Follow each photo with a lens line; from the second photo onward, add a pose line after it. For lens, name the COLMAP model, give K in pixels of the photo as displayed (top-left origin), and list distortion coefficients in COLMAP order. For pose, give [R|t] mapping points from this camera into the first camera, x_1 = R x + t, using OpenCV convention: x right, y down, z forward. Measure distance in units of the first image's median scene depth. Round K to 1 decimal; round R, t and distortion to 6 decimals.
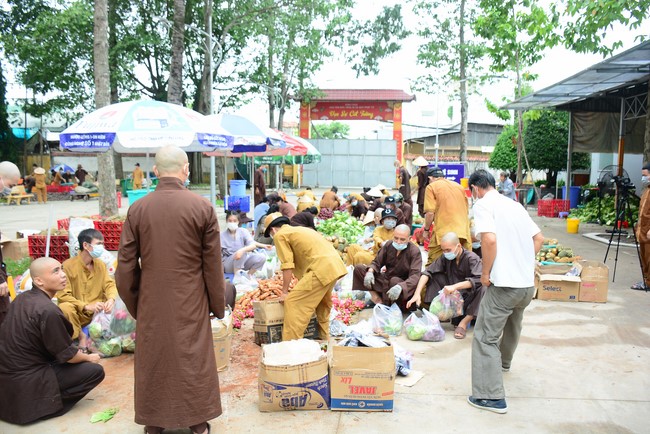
lens RADIAL K [[502.2, 0, 327.6], [0, 502.2, 217.6], [0, 0, 1]] dist [-0.151513, 0.101015]
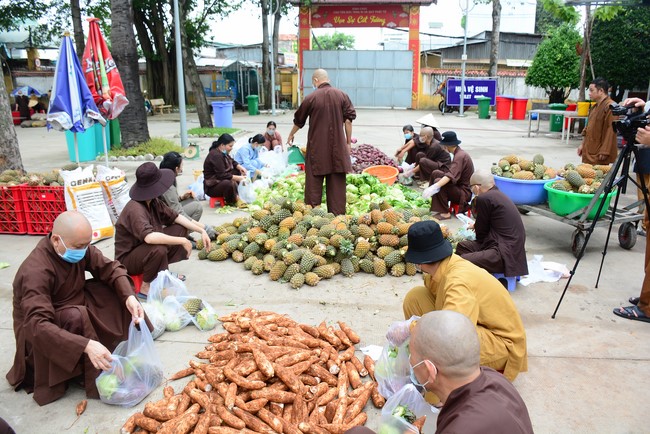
lens RADIAL K [[502.2, 0, 327.6], [0, 502.2, 217.6], [0, 0, 1]] dist [-0.151513, 0.101015]
pose [[0.999962, -0.008359, -0.002350, -0.007649], [0.008629, 0.986800, 0.161712, -0.012092], [0.000967, -0.161726, 0.986835, 0.123975]]
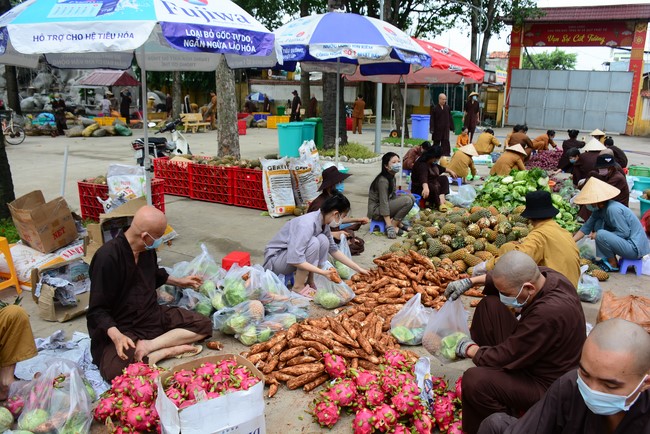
lens RADIAL K [[502.2, 0, 327.6], [0, 502.2, 217.6], [0, 0, 1]] dist [-0.151513, 0.101015]
pose [[0.914136, 0.108540, -0.390608, 0.015598], [-0.056225, 0.988125, 0.142992, -0.009296], [0.401490, -0.108753, 0.909384, 0.098284]]
